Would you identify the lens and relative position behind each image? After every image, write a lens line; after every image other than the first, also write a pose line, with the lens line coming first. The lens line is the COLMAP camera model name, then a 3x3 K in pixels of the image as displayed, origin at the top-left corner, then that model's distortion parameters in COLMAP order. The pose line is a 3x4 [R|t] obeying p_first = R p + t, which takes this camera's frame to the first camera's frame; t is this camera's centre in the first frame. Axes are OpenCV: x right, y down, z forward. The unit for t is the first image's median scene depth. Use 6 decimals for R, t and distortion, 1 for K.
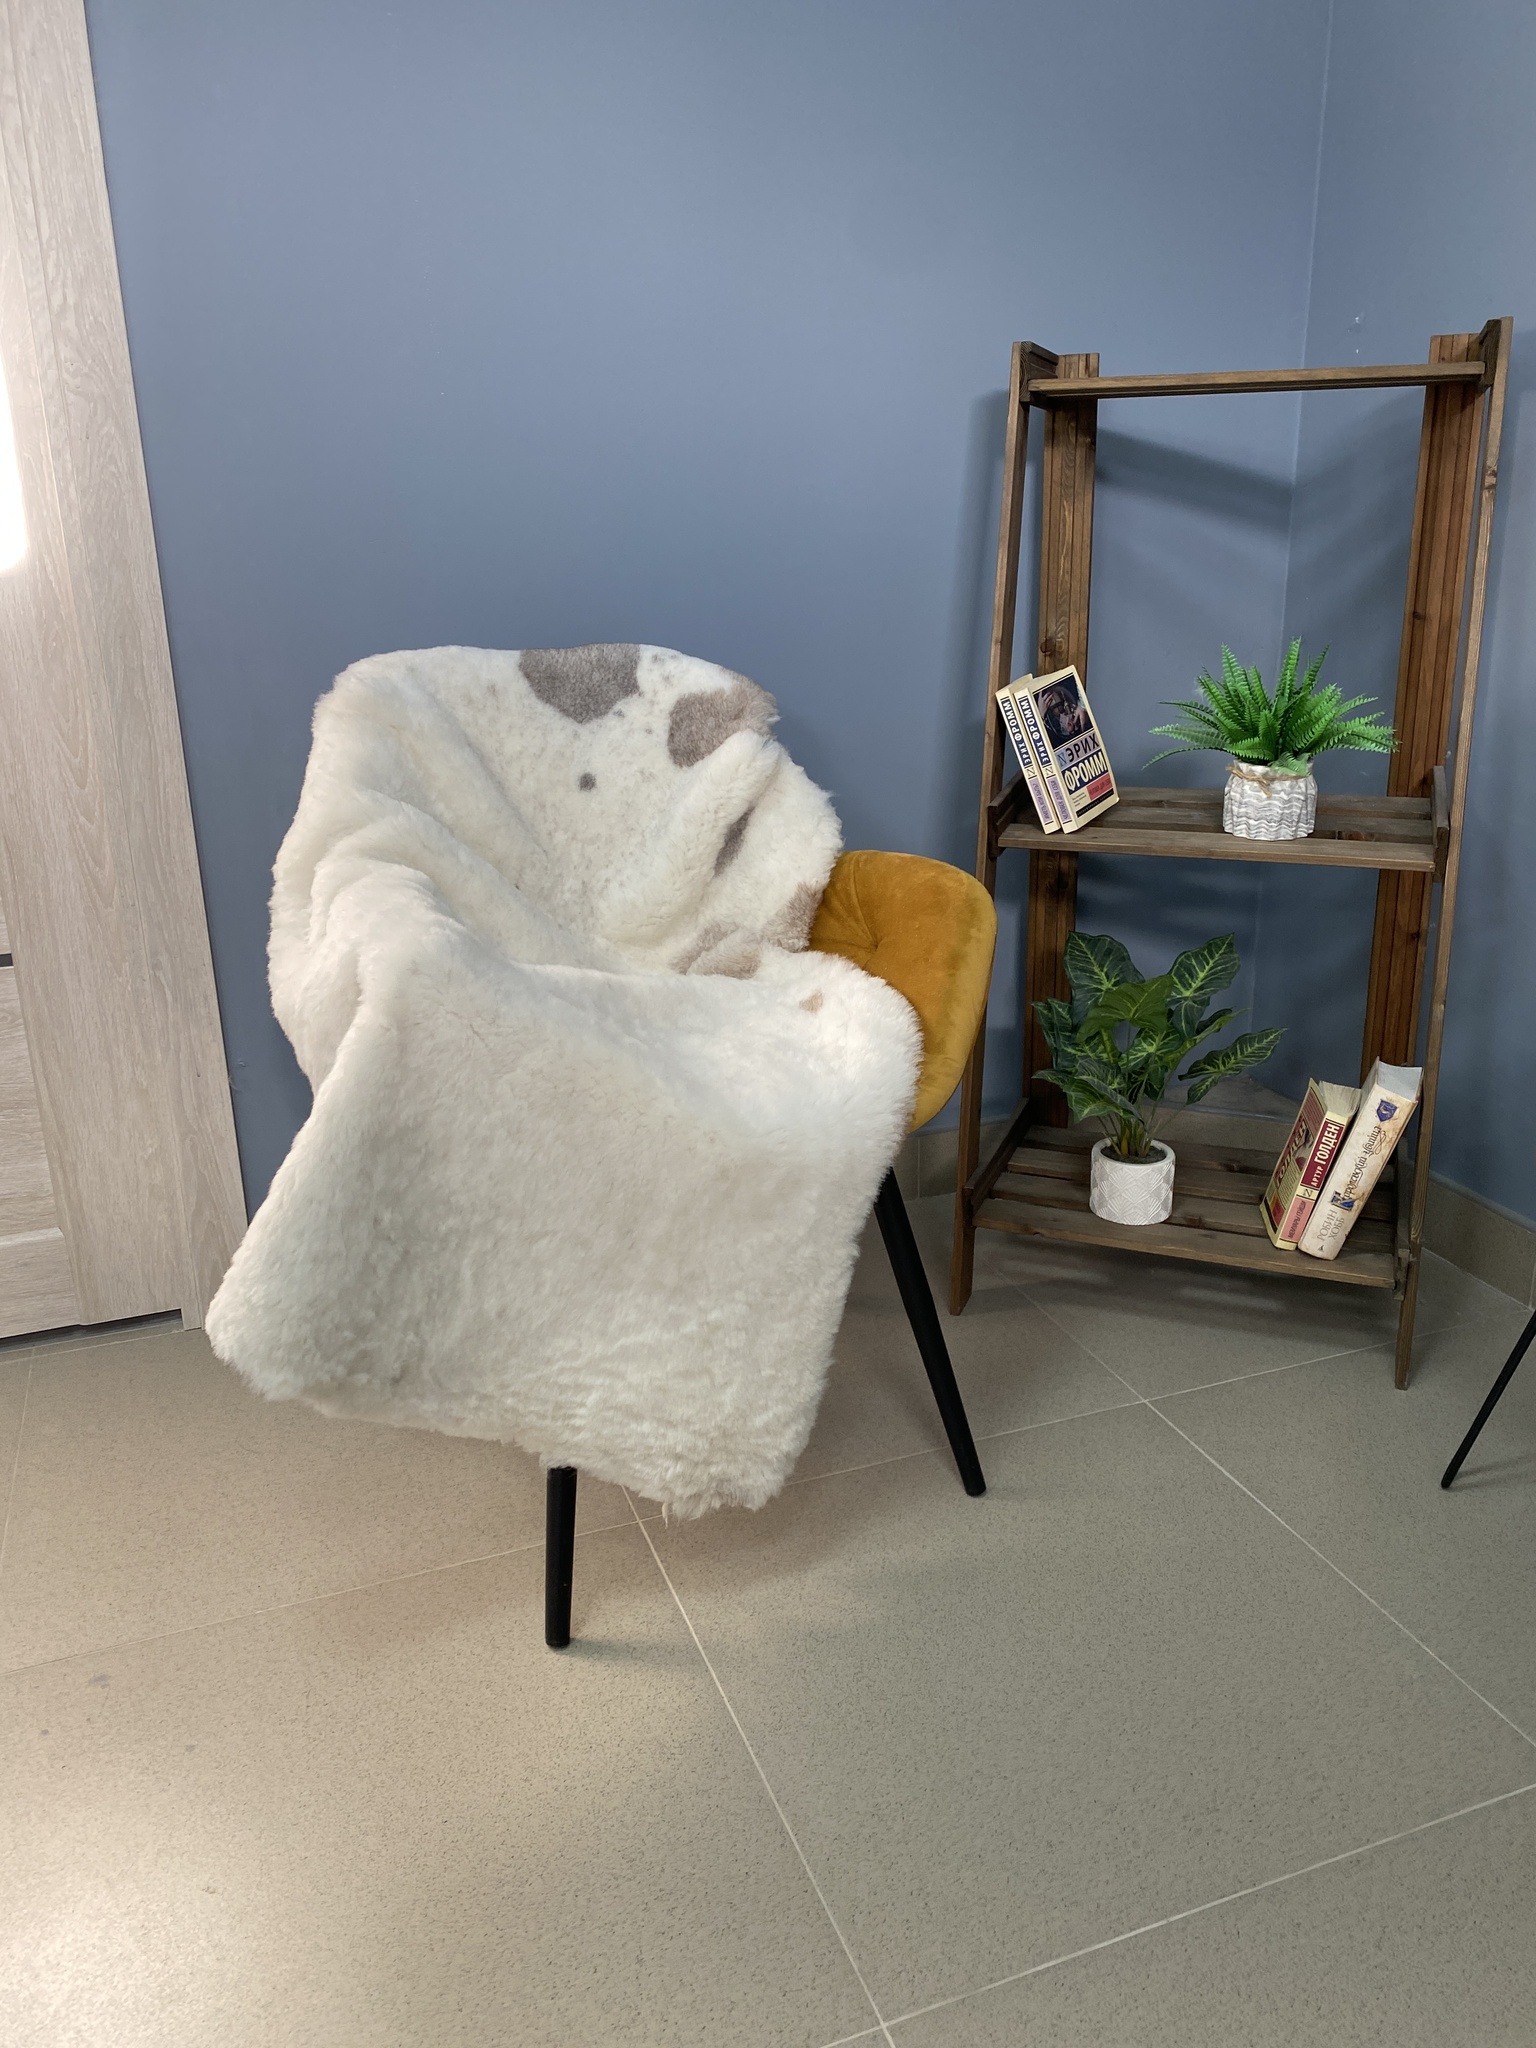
lens RADIAL K [[1546.5, 0, 794.3], [0, 1546.5, 1048.0], [0, 0, 1]] dist [0.041380, -0.047378]
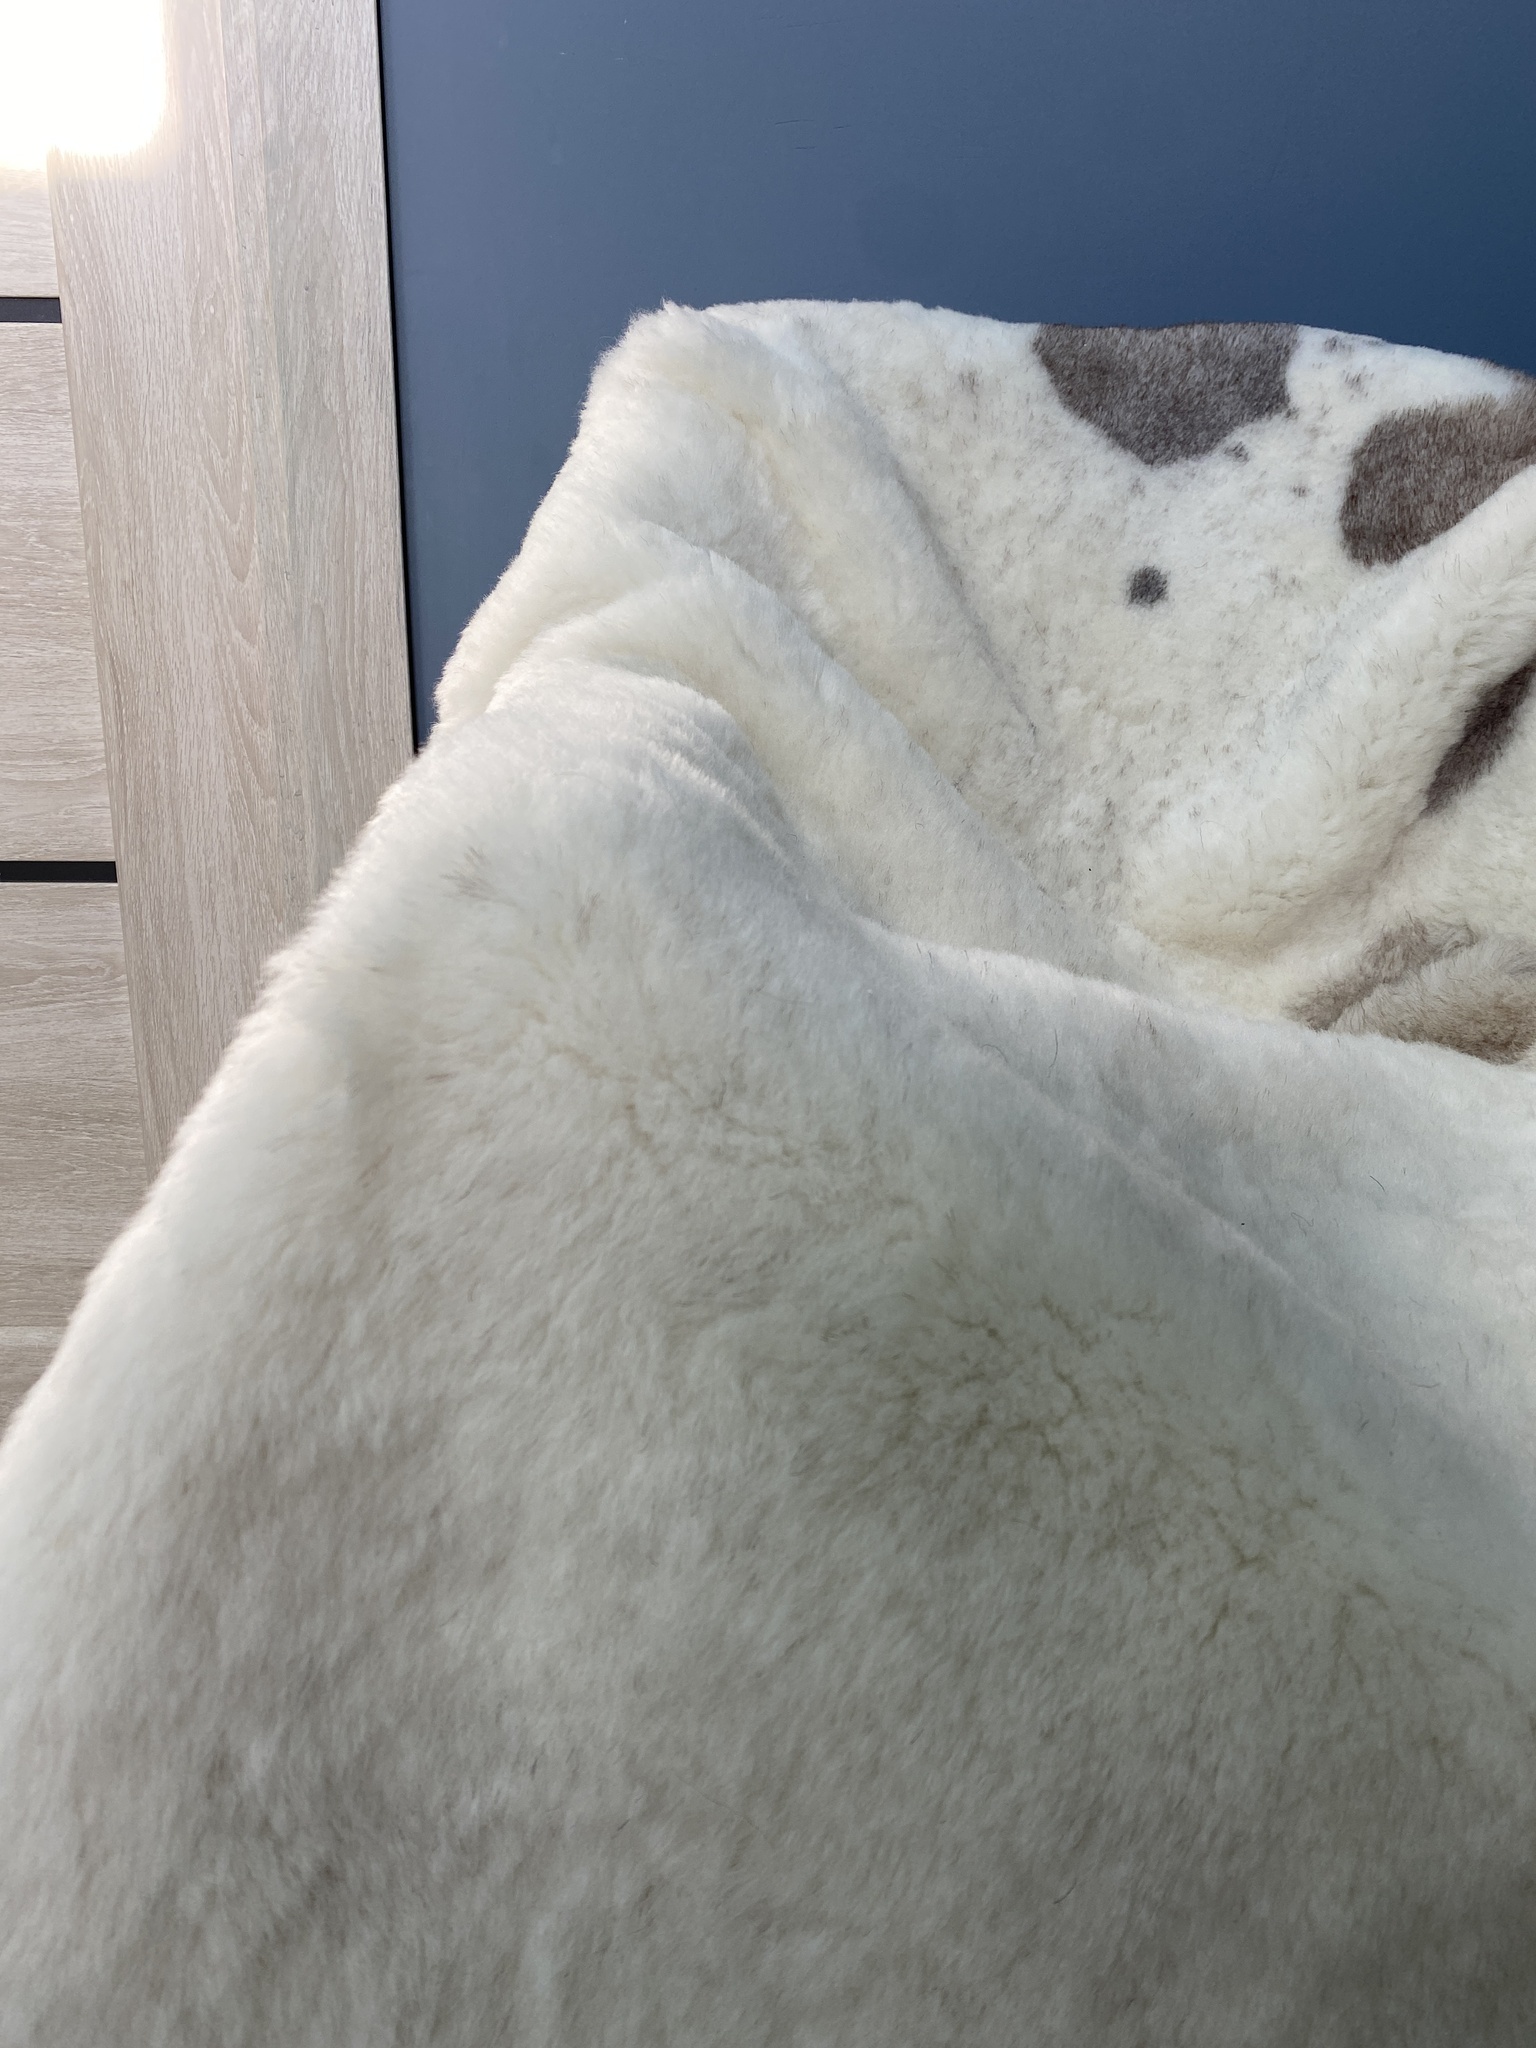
lens RADIAL K [[1546.5, 0, 763.5], [0, 1546.5, 1031.1], [0, 0, 1]] dist [0.041380, -0.047378]
pose [[0.936724, 0.122139, -0.328072, -0.074723], [-0.136650, 0.990387, -0.021452, -0.018301], [0.322298, 0.064926, 0.944409, 0.549246]]
